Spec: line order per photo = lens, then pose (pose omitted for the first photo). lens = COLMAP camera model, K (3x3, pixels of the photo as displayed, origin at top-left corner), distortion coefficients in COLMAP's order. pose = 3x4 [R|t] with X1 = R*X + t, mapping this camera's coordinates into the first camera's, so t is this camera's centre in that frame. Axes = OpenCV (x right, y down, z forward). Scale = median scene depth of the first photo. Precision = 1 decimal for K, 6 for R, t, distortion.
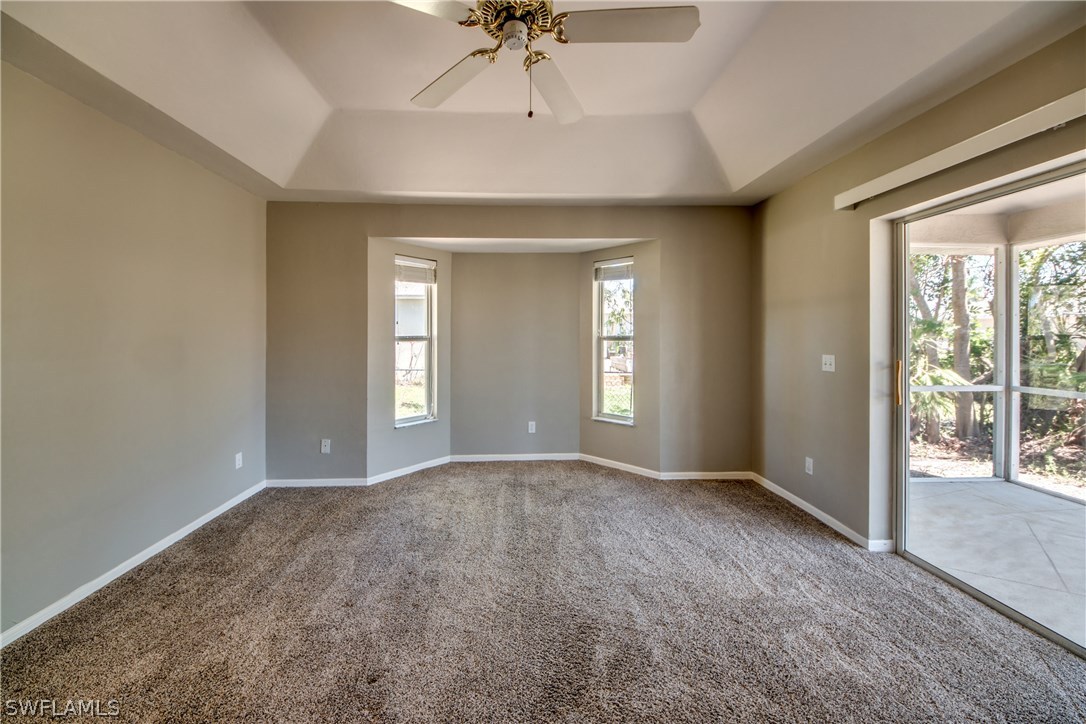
lens RADIAL K [[397.8, 0, 549.3], [0, 397.8, 336.1], [0, 0, 1]] dist [0.045729, -0.025167]
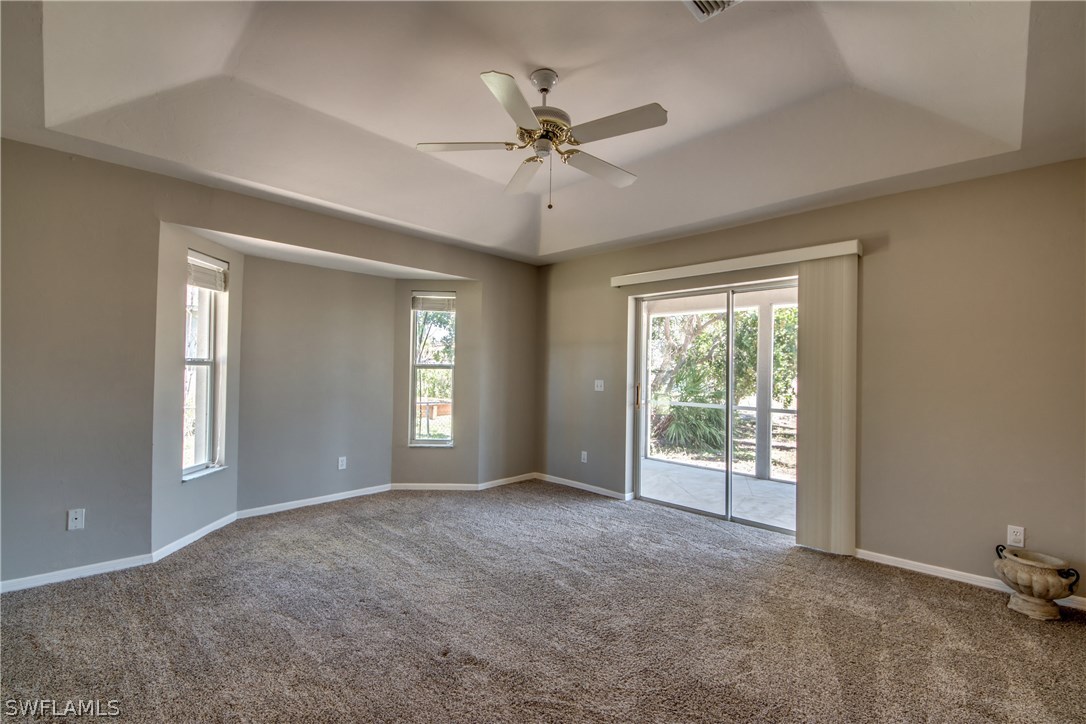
lens RADIAL K [[440.0, 0, 536.2], [0, 440.0, 365.7], [0, 0, 1]] dist [0.066756, -0.044071]
pose [[0.749734, 0.019378, 0.661455, -0.532667], [-0.018105, 0.999798, -0.008768, 0.011543], [-0.661491, -0.005402, 0.749933, -0.069267]]
